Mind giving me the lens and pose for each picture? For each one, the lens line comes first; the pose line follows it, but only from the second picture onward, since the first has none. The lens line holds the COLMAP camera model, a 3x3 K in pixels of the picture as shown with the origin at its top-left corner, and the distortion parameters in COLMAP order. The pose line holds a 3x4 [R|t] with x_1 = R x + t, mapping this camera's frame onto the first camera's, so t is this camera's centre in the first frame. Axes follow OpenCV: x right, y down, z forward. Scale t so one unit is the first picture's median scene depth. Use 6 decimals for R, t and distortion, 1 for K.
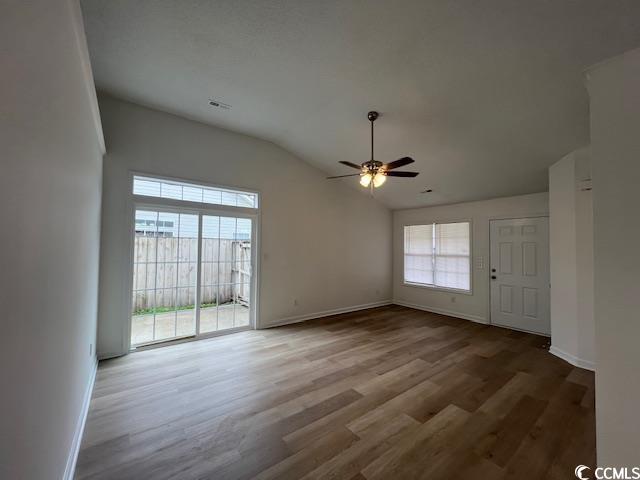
lens RADIAL K [[255.7, 0, 319.4], [0, 255.7, 240.7], [0, 0, 1]] dist [0.001383, 0.000147]
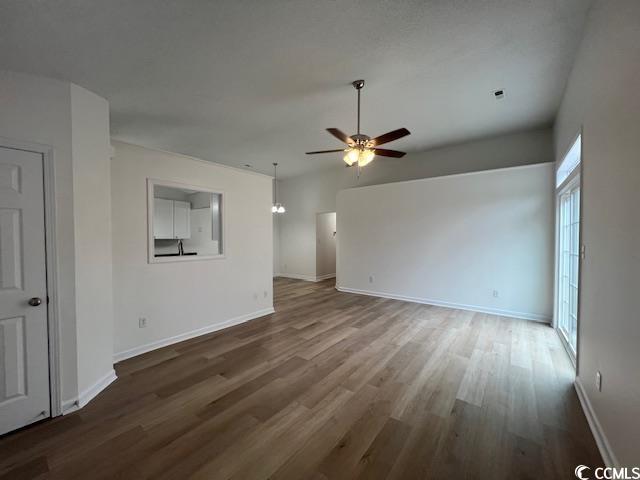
lens RADIAL K [[255.7, 0, 319.4], [0, 255.7, 240.7], [0, 0, 1]] dist [0.001383, 0.000147]
pose [[-0.966085, -0.008260, -0.258093, 0.550863], [-0.004913, 0.999895, -0.013611, 0.063961], [0.258178, -0.011881, -0.966024, 1.765677]]
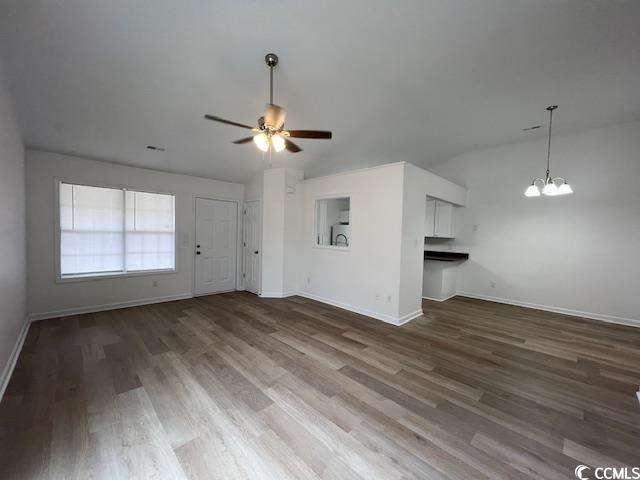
lens RADIAL K [[255.7, 0, 319.4], [0, 255.7, 240.7], [0, 0, 1]] dist [0.001383, 0.000147]
pose [[-0.122865, -0.052412, 0.991038, -0.610034], [-0.059839, 0.997179, 0.045318, 0.025007], [-0.990618, -0.053735, -0.125655, 0.901436]]
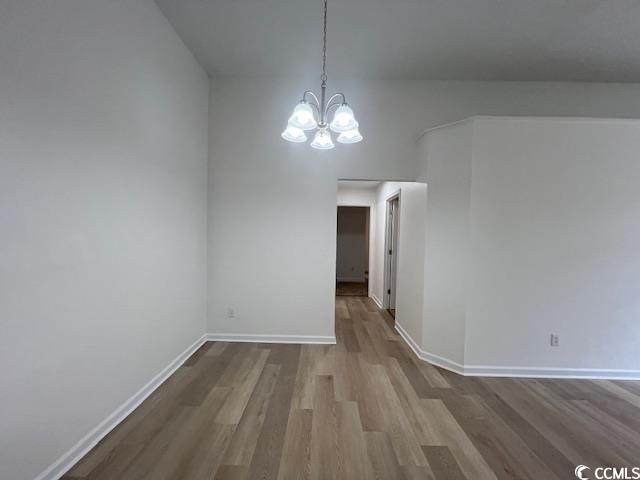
lens RADIAL K [[255.7, 0, 319.4], [0, 255.7, 240.7], [0, 0, 1]] dist [0.001383, 0.000147]
pose [[-0.616833, -0.010987, -0.787017, 0.767707], [-0.009680, 0.999933, -0.006372, 0.017944], [0.787034, 0.003688, -0.616898, 0.110134]]
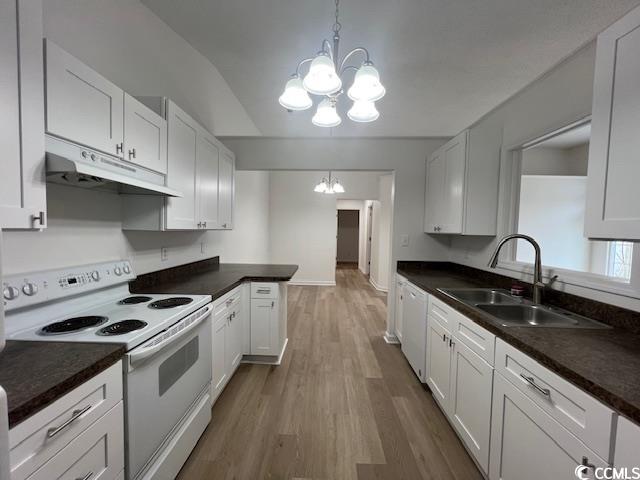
lens RADIAL K [[255.7, 0, 319.4], [0, 255.7, 240.7], [0, 0, 1]] dist [0.001383, 0.000147]
pose [[-0.626777, 0.006389, -0.779173, 1.454759], [-0.006533, 0.999888, 0.013454, 0.052736], [0.779171, 0.013523, -0.626665, 0.609950]]
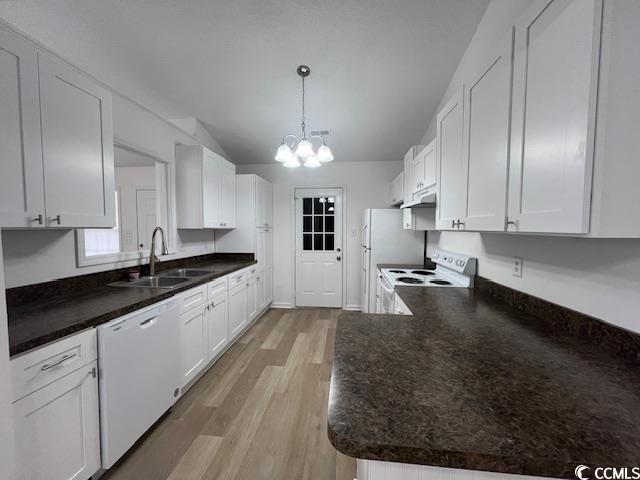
lens RADIAL K [[255.7, 0, 319.4], [0, 255.7, 240.7], [0, 0, 1]] dist [0.001383, 0.000147]
pose [[0.687441, -0.052489, 0.724341, 0.637394], [-0.013845, 0.996256, 0.085333, 0.018009], [-0.726108, -0.068690, 0.684141, -0.156650]]
